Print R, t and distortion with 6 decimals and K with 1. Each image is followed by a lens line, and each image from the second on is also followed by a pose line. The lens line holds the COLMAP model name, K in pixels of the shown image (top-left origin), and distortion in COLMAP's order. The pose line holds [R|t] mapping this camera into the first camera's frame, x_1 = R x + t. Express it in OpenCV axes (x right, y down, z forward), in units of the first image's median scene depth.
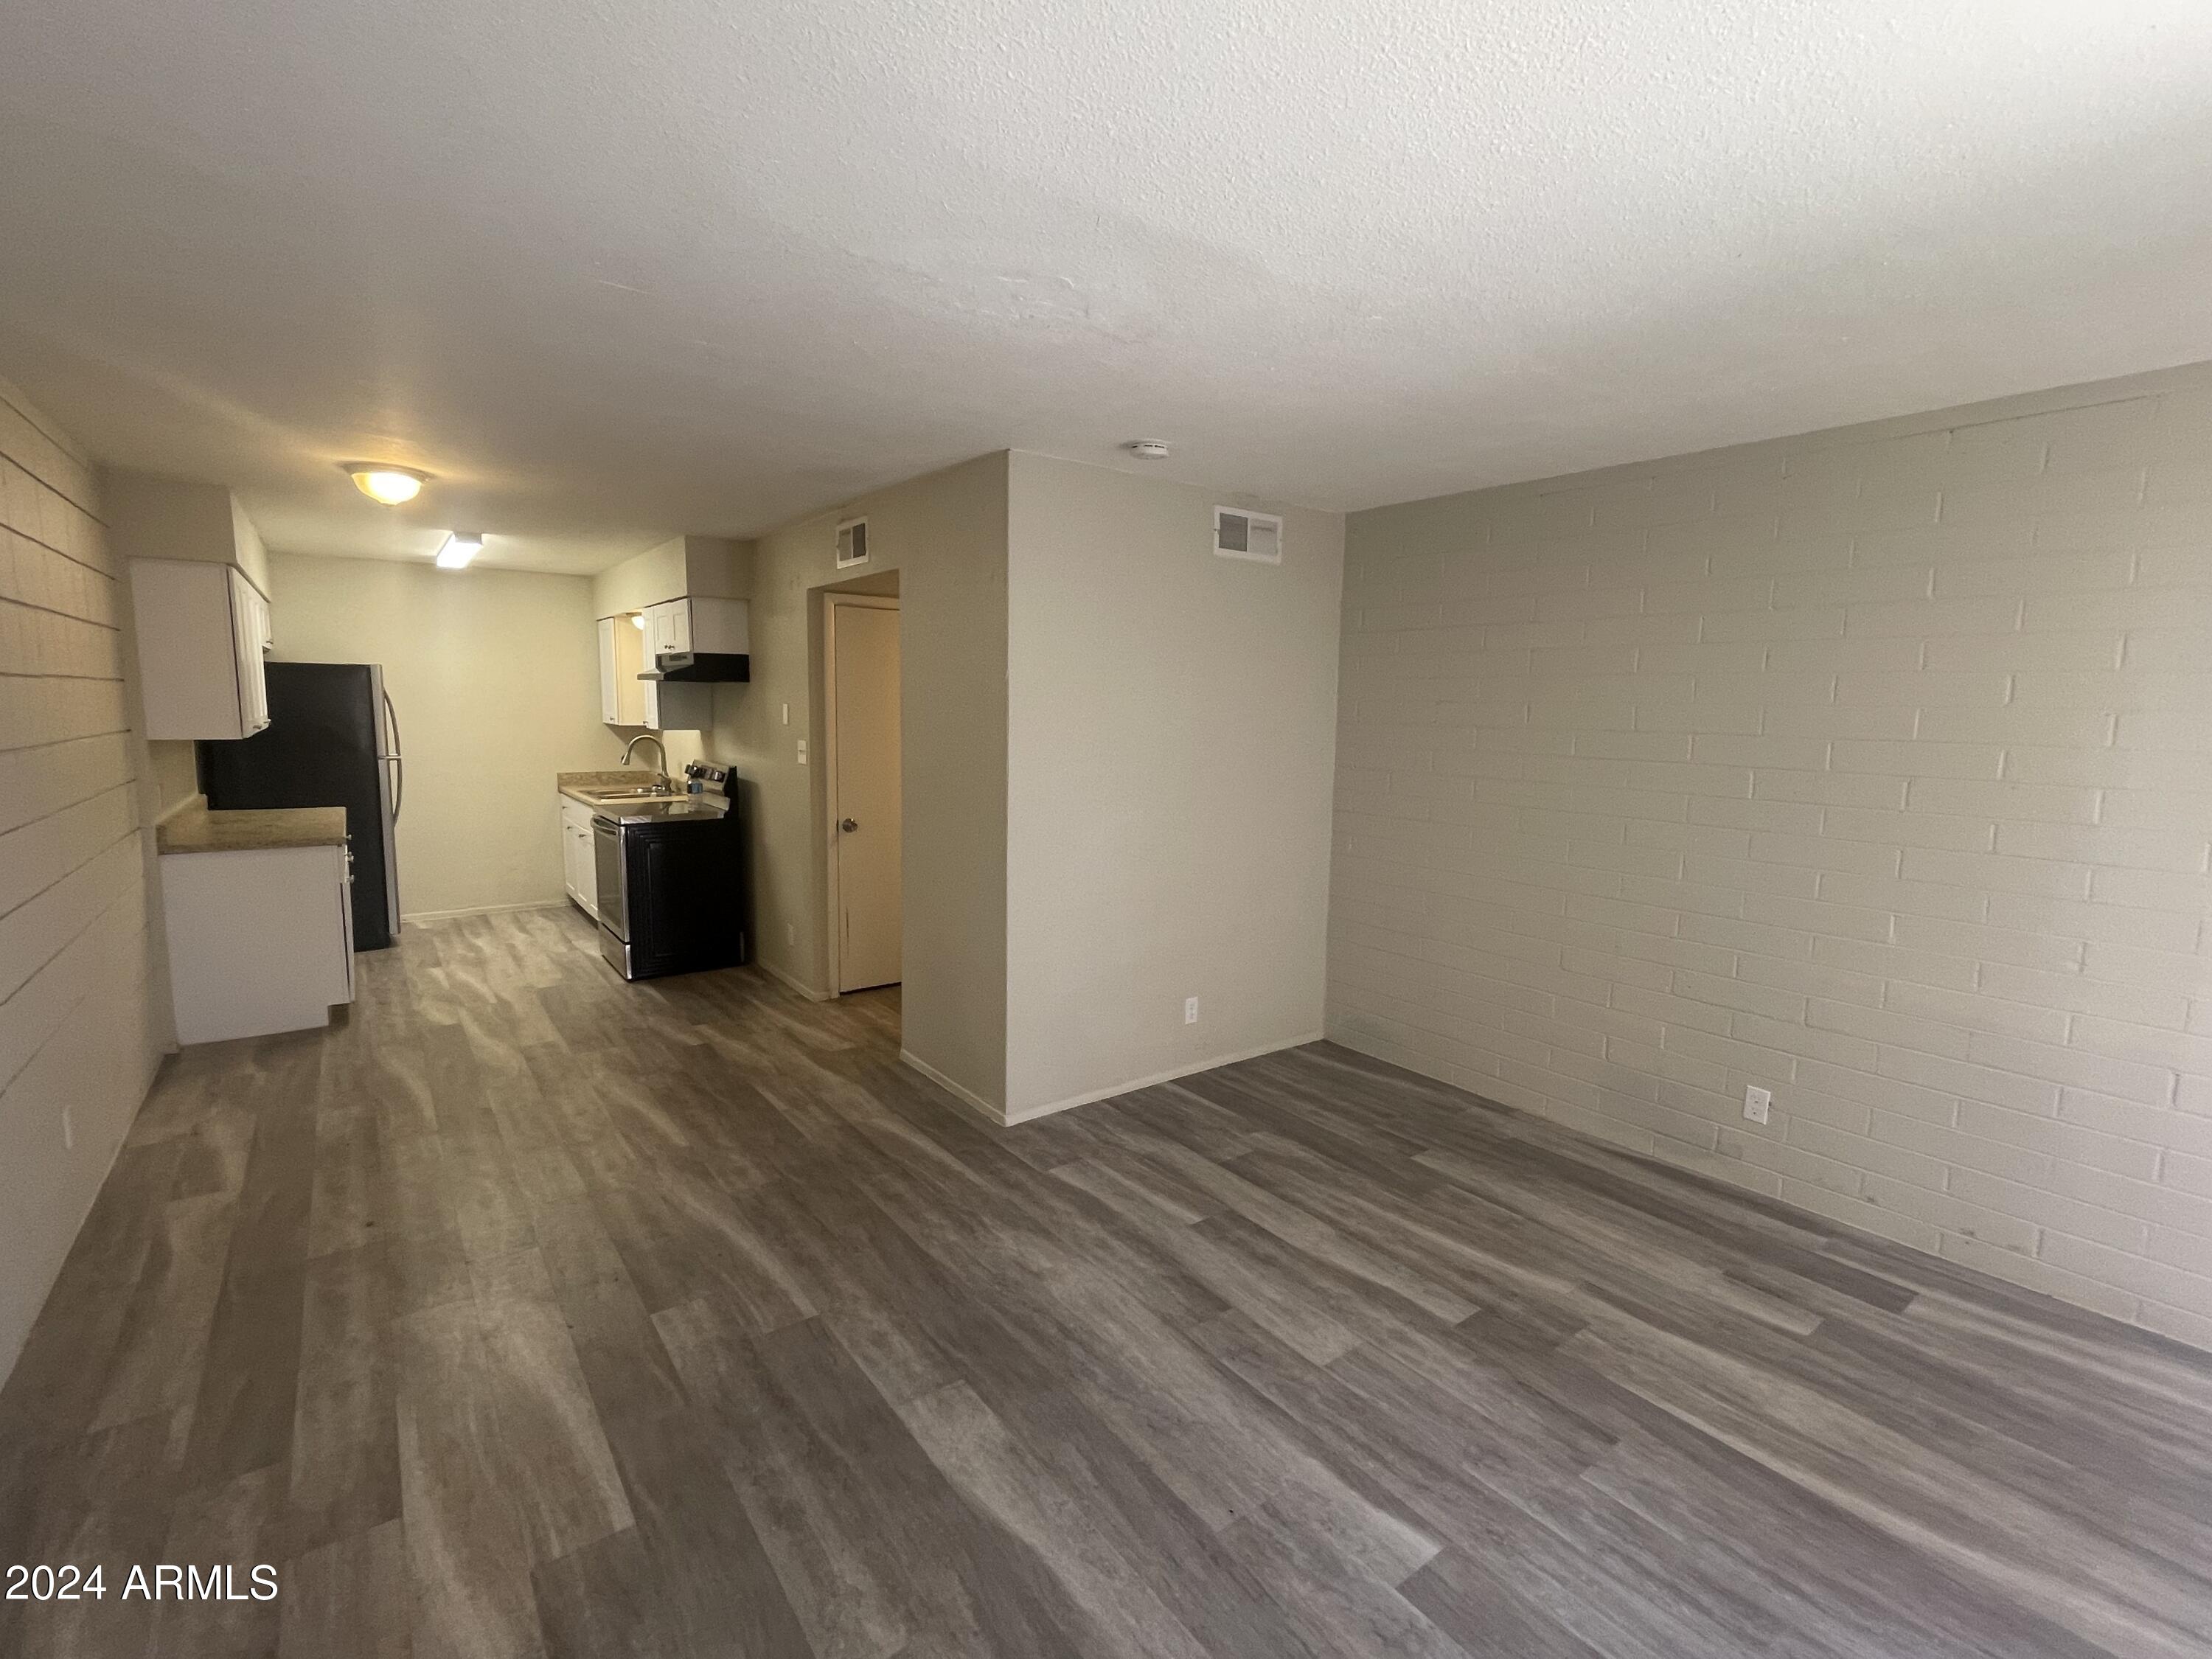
lens RADIAL K [[1020.6, 0, 1101.1], [0, 1020.6, 827.3], [0, 0, 1]] dist [0.003588, 0.001688]
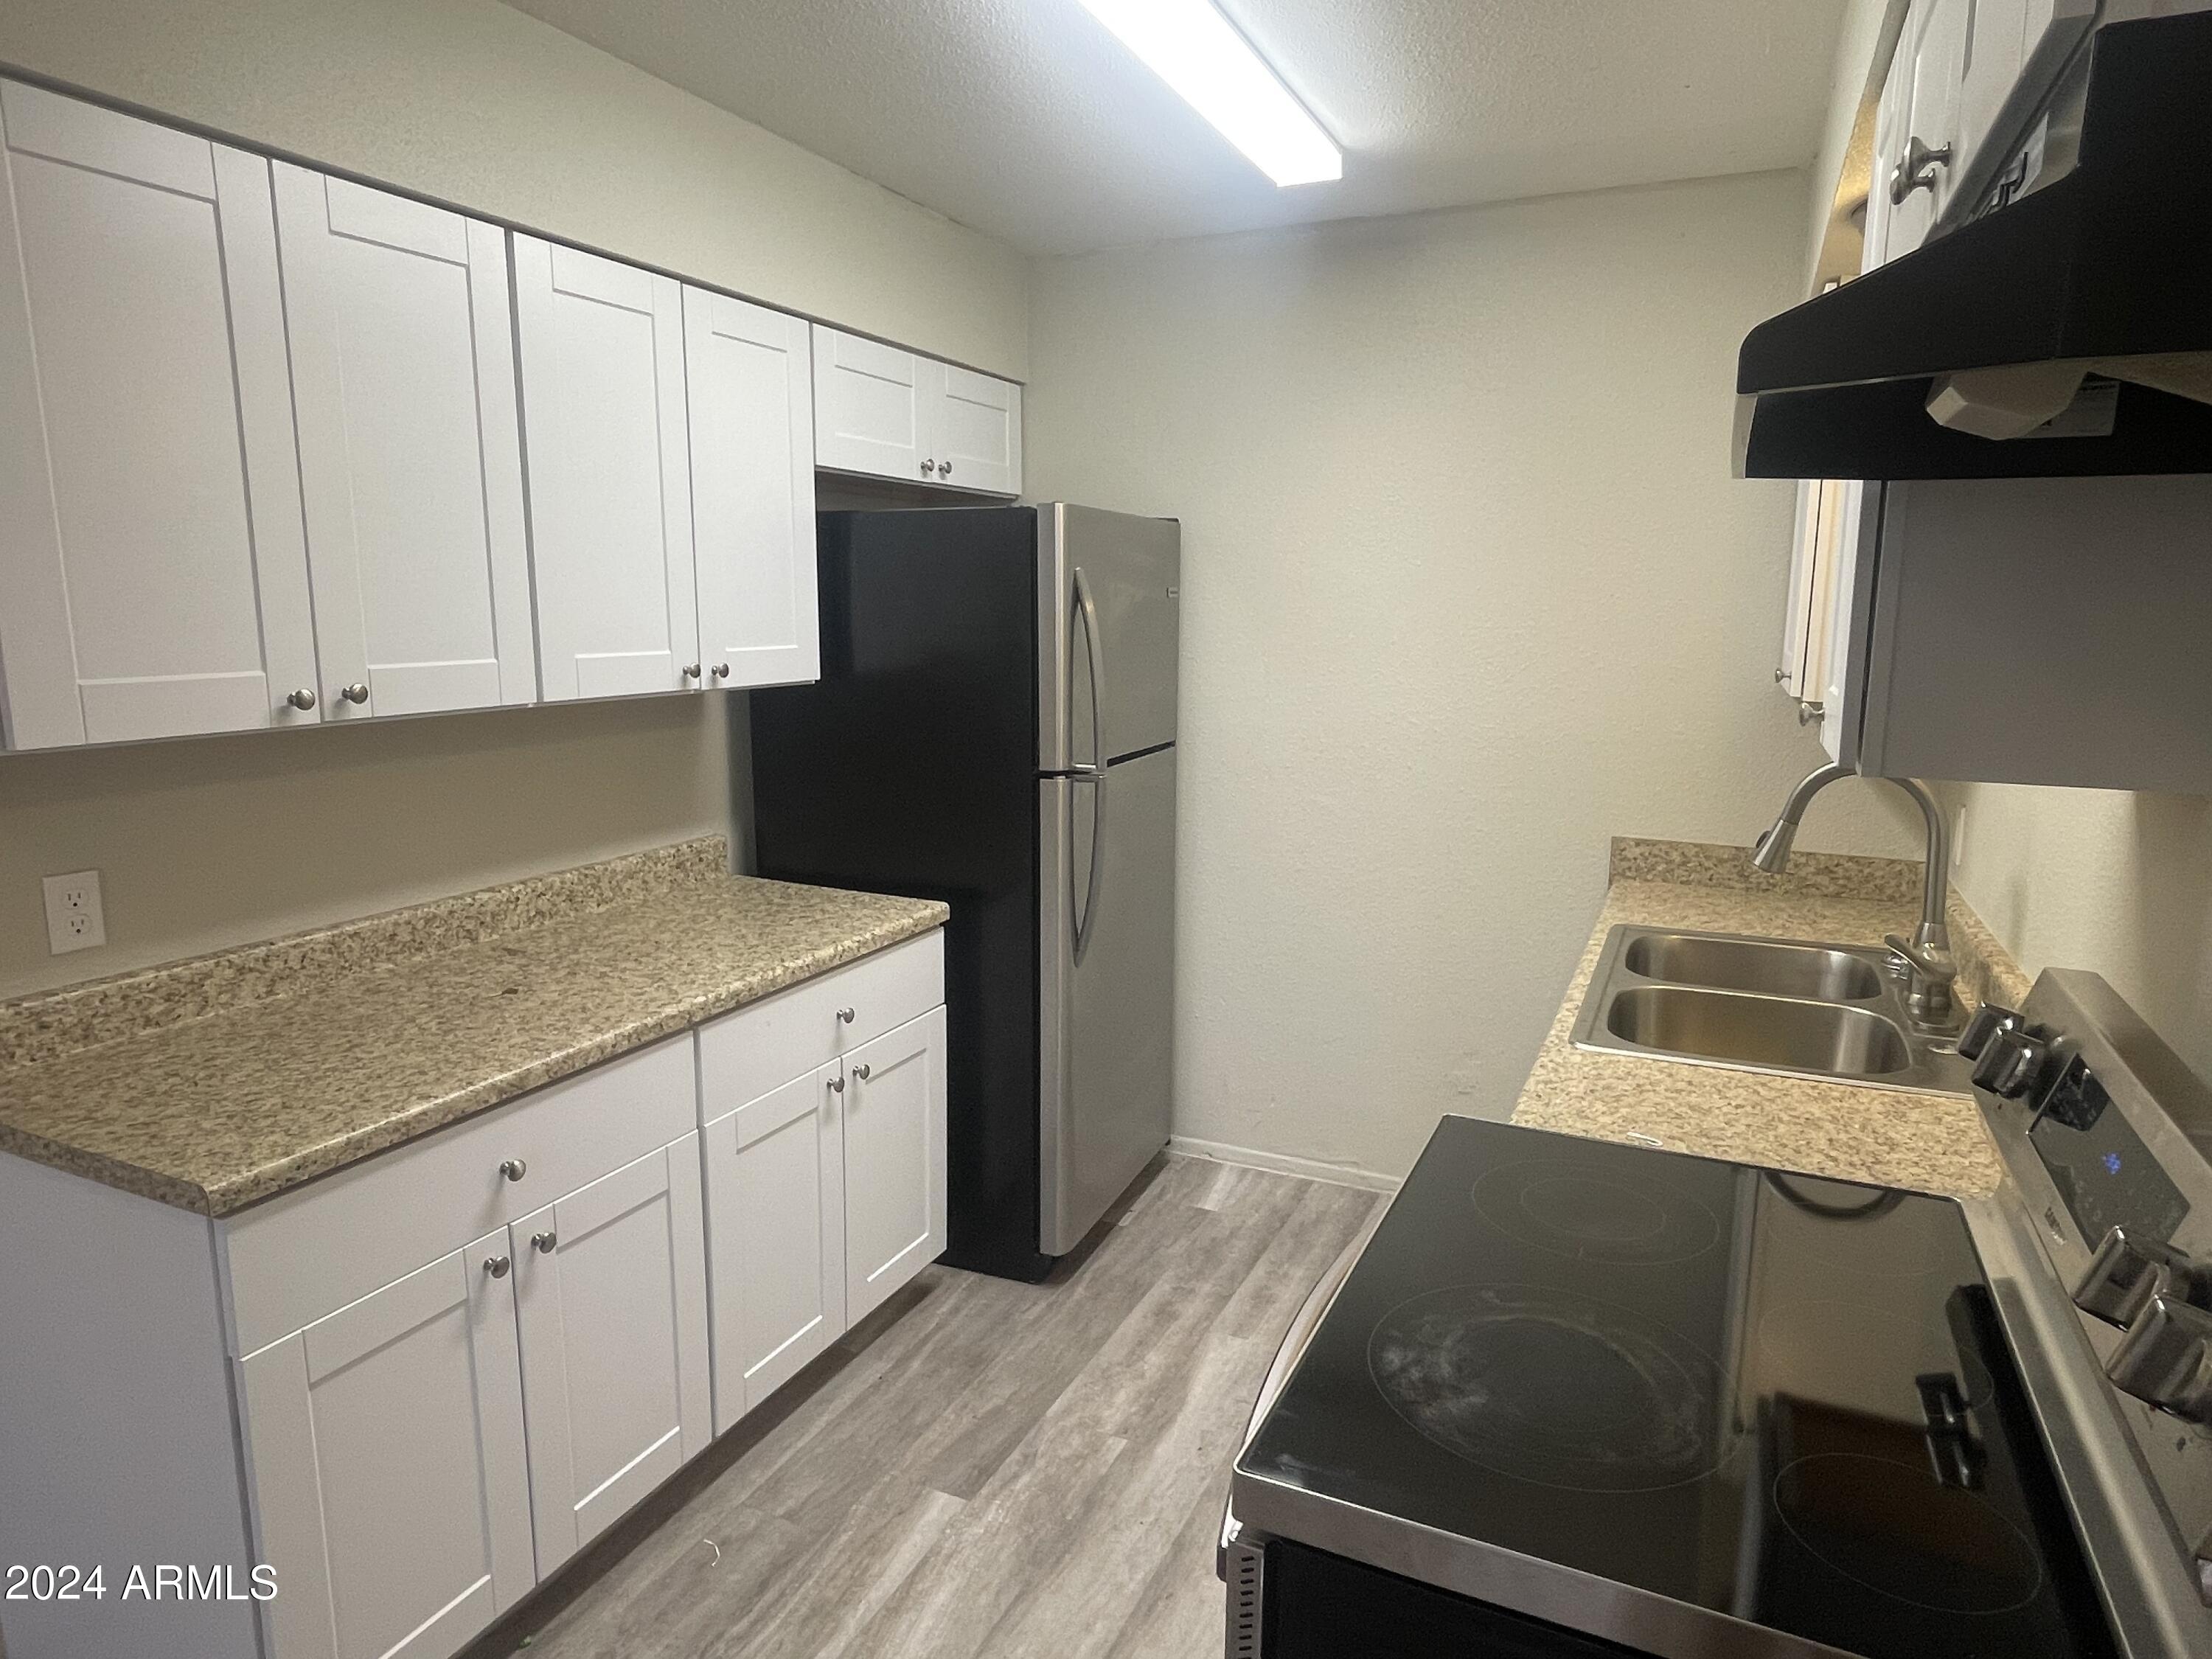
lens RADIAL K [[1308.1, 0, 1098.5], [0, 1308.1, 826.1], [0, 0, 1]] dist [-0.014175, -0.002616]
pose [[0.475647, 0.138263, -0.868702, -0.307072], [-0.106518, 0.989356, 0.099143, -0.096387], [0.873163, 0.045376, 0.485311, 0.799044]]
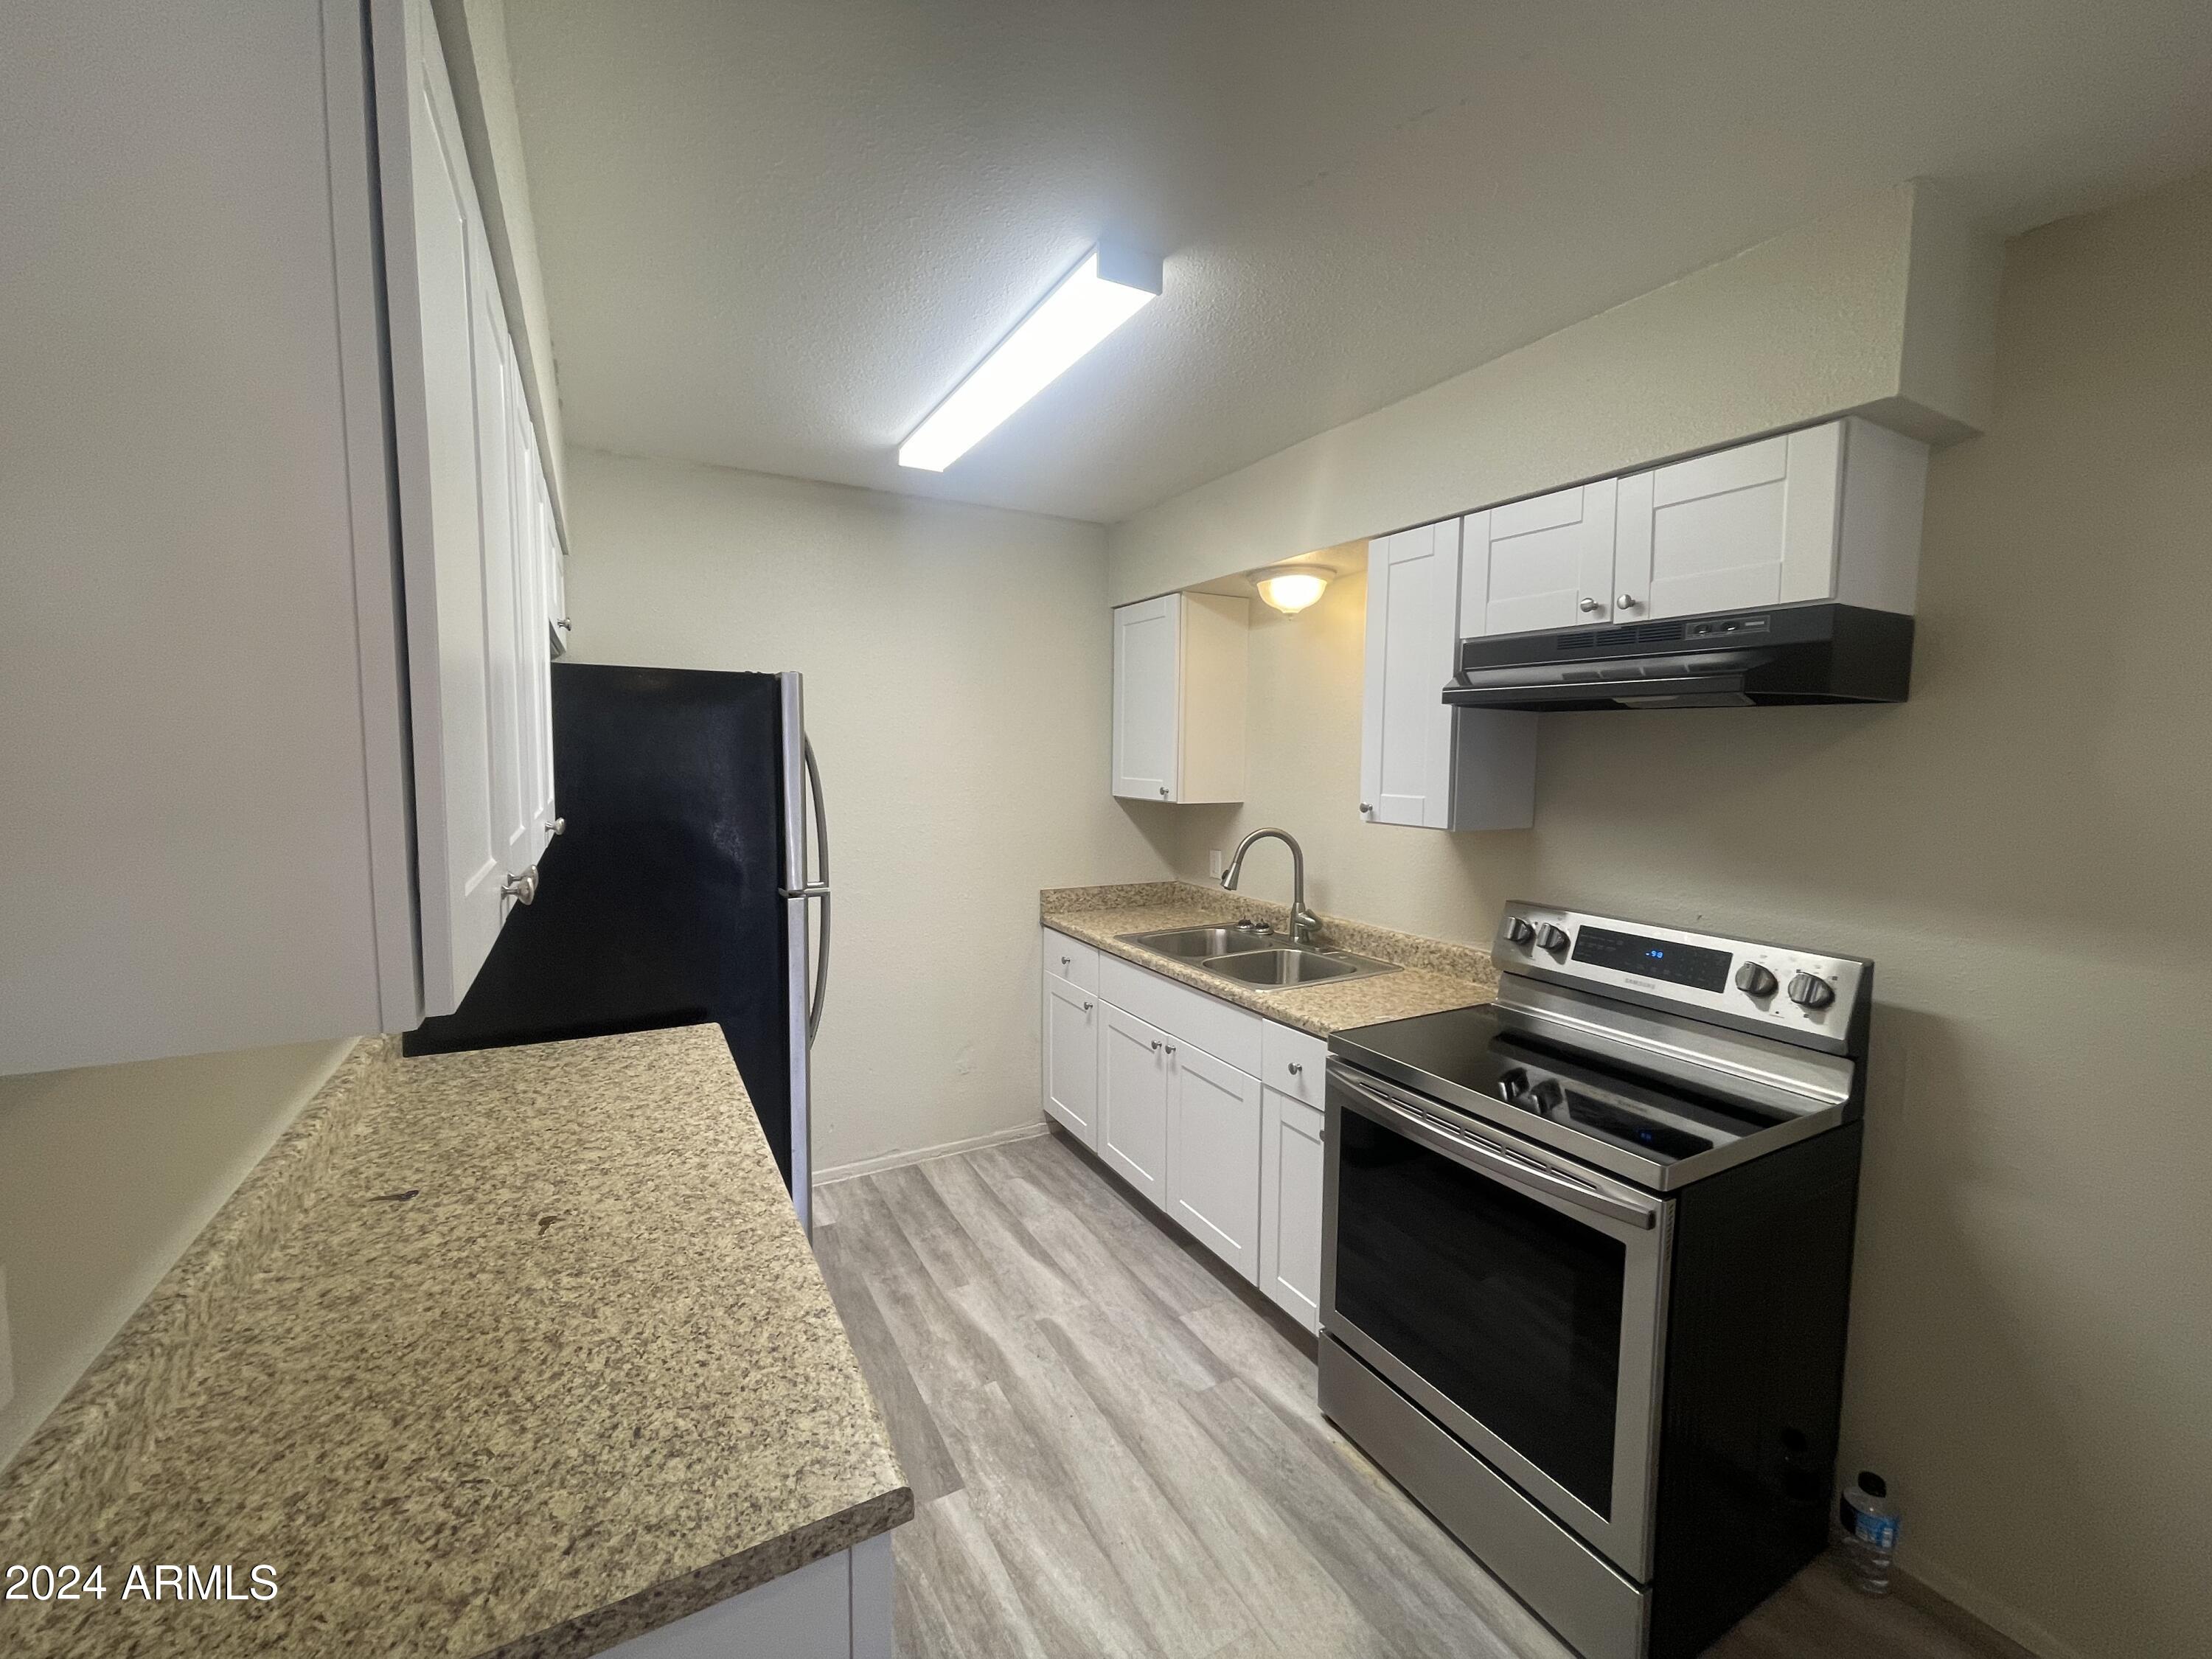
lens RADIAL K [[905.8, 0, 1109.3], [0, 905.8, 827.8], [0, 0, 1]] dist [-0.009266, 0.002520]
pose [[0.992261, 0.008360, -0.123884, -0.529700], [-0.013093, 0.999213, -0.037441, -0.082993], [0.123474, 0.038774, 0.991590, 0.646765]]
